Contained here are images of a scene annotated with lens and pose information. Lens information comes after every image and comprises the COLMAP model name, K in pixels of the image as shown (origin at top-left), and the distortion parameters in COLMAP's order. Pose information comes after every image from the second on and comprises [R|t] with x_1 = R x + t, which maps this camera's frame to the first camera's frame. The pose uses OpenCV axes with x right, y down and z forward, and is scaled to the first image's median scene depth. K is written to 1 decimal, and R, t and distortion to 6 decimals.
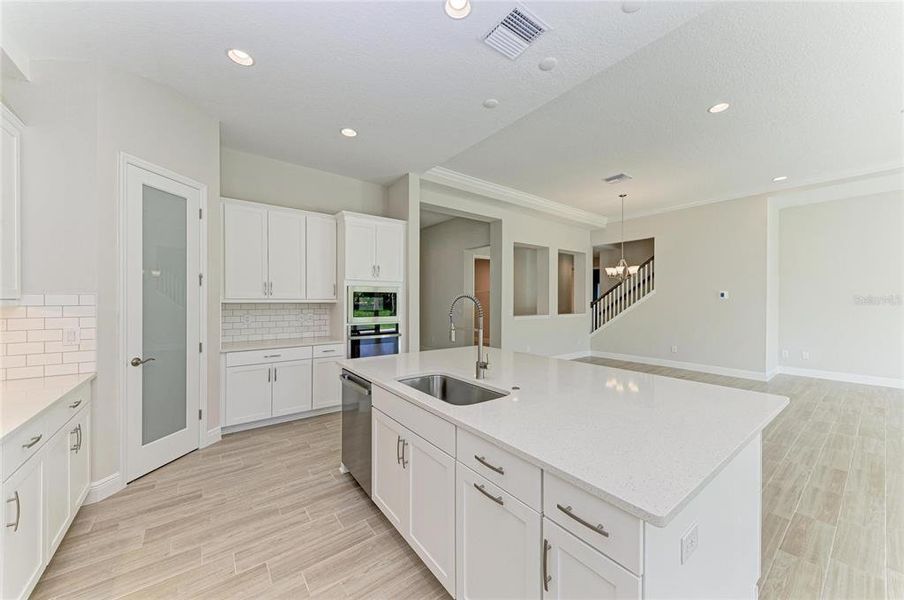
lens RADIAL K [[322.6, 0, 448.4], [0, 322.6, 302.9], [0, 0, 1]] dist [0.014806, -0.001439]
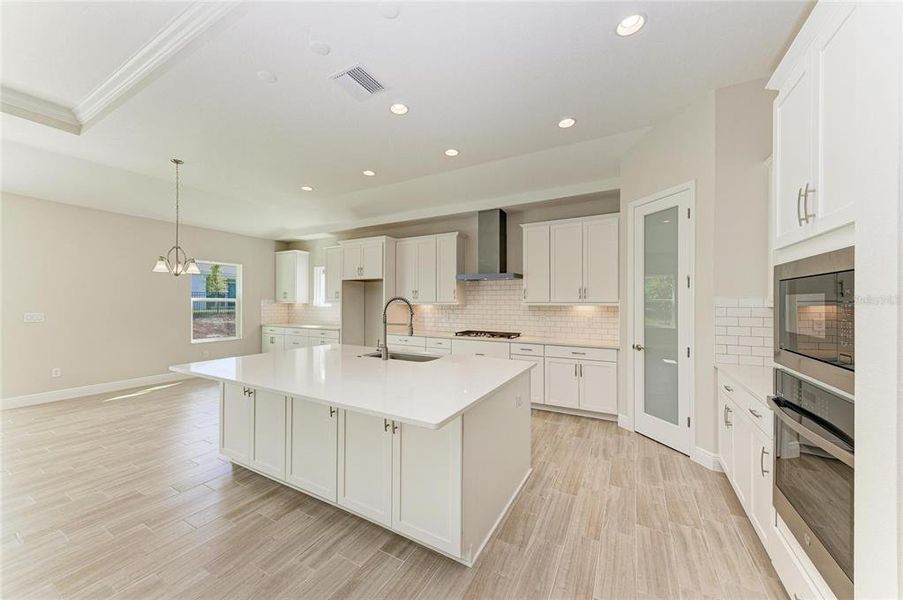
lens RADIAL K [[322.2, 0, 446.4], [0, 322.2, 304.5], [0, 0, 1]] dist [0.014806, -0.001439]
pose [[-0.913324, 0.005079, -0.407201, 0.281020], [-0.002411, 0.999837, 0.017879, -0.020340], [0.407226, 0.017312, -0.913164, 1.576201]]
